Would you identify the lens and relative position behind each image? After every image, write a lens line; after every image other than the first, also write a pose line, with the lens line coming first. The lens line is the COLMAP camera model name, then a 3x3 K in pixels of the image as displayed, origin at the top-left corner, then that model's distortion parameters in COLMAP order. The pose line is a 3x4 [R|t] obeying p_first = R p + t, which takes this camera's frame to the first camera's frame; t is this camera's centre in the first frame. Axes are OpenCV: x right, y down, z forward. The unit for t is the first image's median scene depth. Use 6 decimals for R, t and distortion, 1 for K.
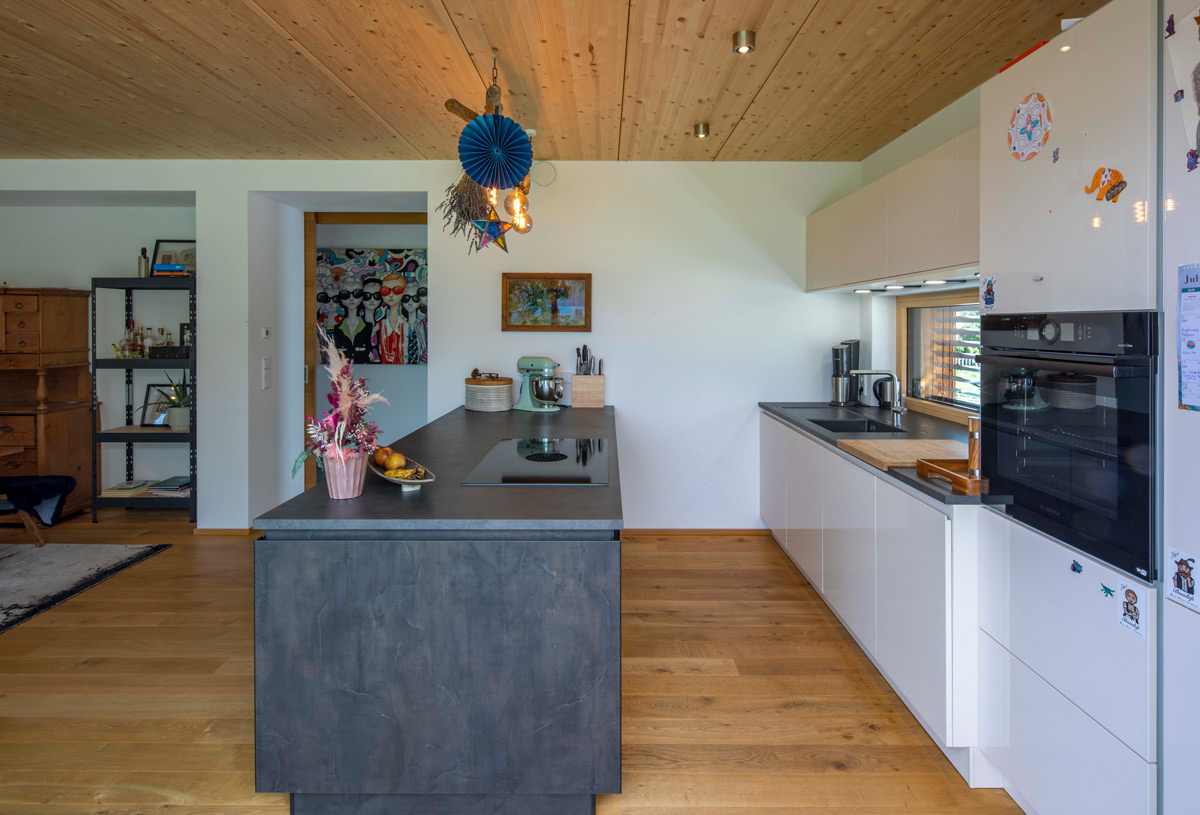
lens RADIAL K [[604.5, 0, 604.4], [0, 604.5, 327.2], [0, 0, 1]] dist [-0.003203, -0.002093]
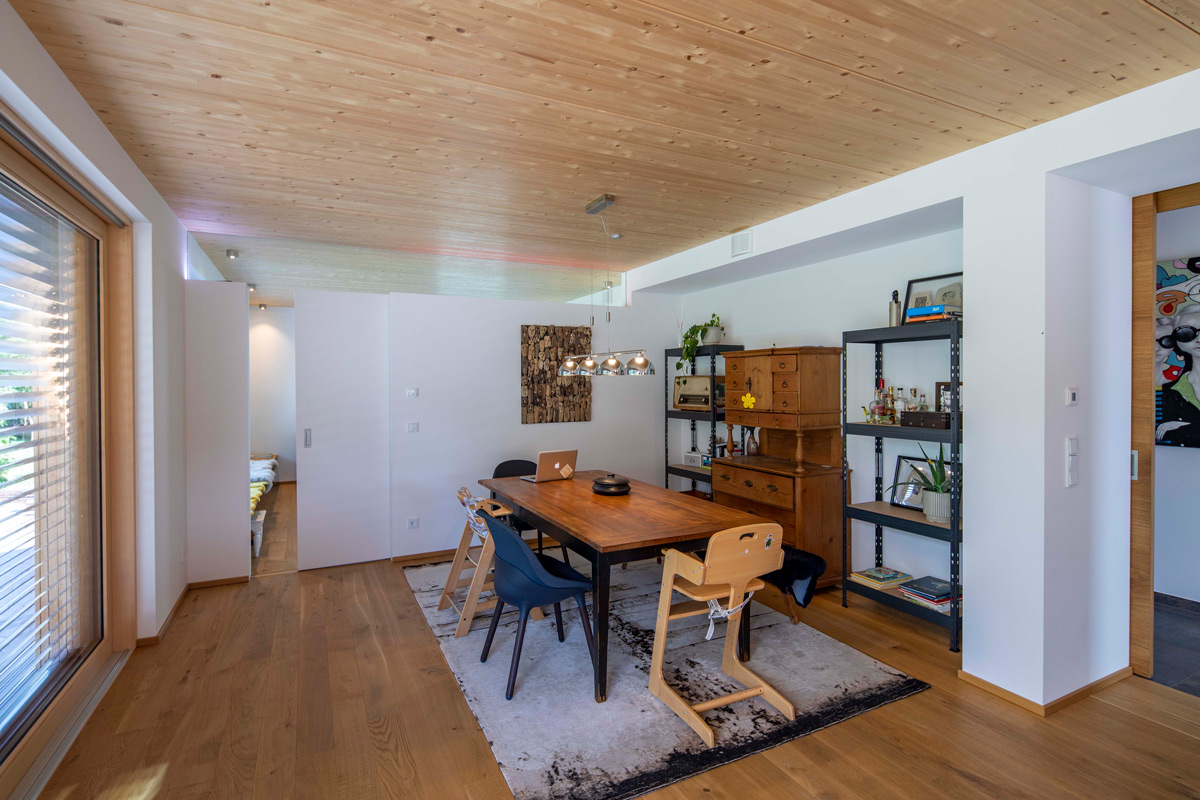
lens RADIAL K [[582.6, 0, 600.0], [0, 582.6, 392.0], [0, 0, 1]] dist [-0.000842, -0.001370]
pose [[0.447443, 0.009095, -0.894266, -0.233469], [0.002054, 0.999935, 0.011198, -0.003379], [0.894310, -0.006847, 0.447396, 0.284590]]
